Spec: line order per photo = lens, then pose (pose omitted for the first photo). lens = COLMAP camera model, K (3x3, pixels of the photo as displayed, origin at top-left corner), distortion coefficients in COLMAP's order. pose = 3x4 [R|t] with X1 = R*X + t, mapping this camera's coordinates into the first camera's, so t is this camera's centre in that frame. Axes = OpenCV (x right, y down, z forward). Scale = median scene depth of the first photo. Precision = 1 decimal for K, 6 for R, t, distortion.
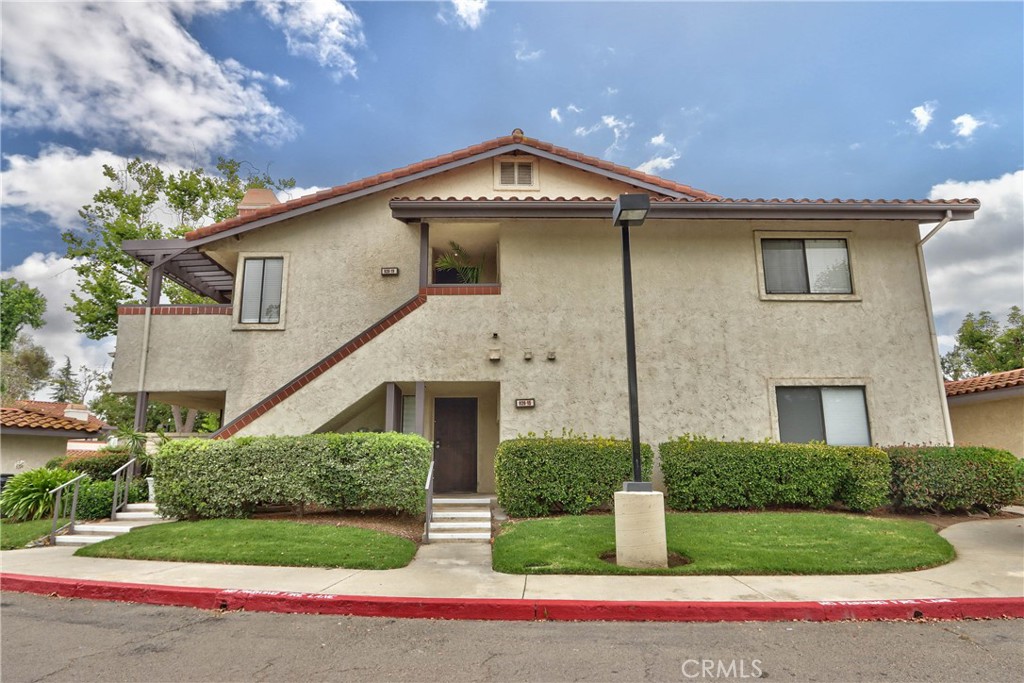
lens RADIAL K [[631.2, 0, 512.0], [0, 631.2, 341.5], [0, 0, 1]] dist [-0.004181, 0.000281]
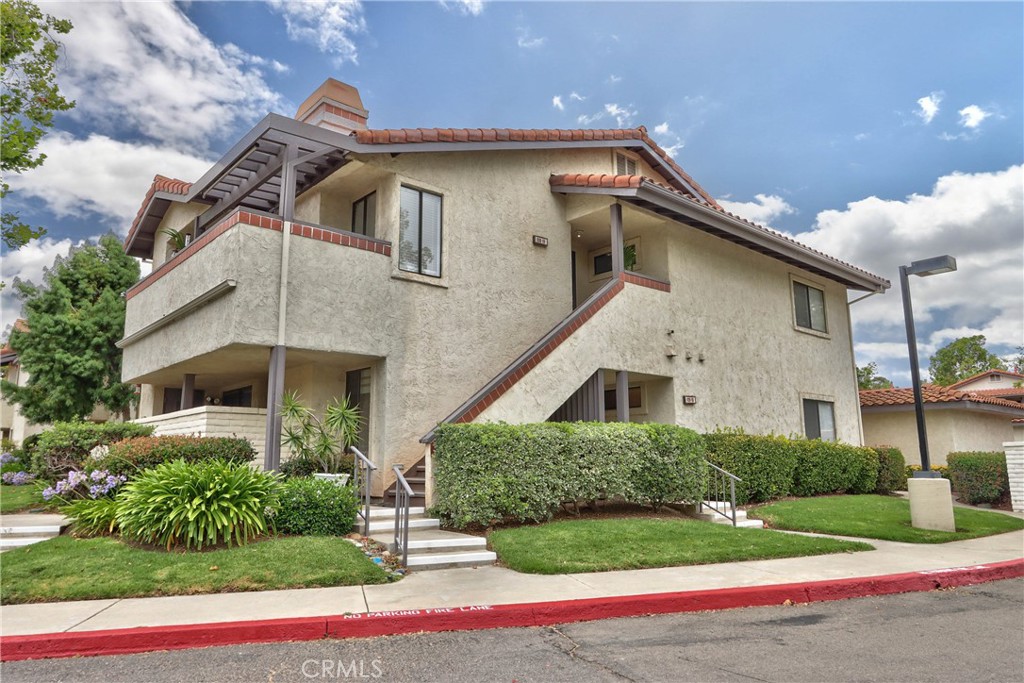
lens RADIAL K [[692.5, 0, 512.0], [0, 692.5, 341.5], [0, 0, 1]] dist [0.003353, 0.001560]
pose [[0.761611, 0.113822, 0.637960, -0.924806], [-0.130157, 0.991261, -0.021472, 0.062014], [-0.634829, -0.066681, 0.769770, 0.294924]]
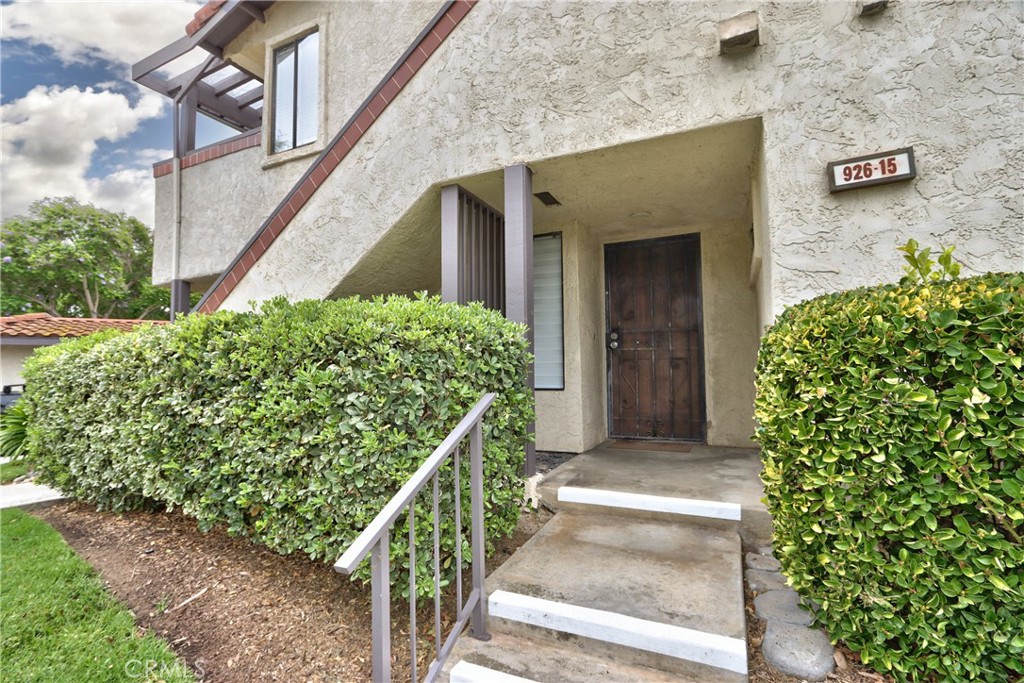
lens RADIAL K [[504.7, 0, 495.5], [0, 504.7, 346.5], [0, 0, 1]] dist [-0.018368, 0.000020]
pose [[0.884106, -0.031859, -0.466198, -0.022940], [0.102444, 0.986617, 0.126853, 0.124228], [0.455918, -0.159911, 0.875538, 0.705799]]
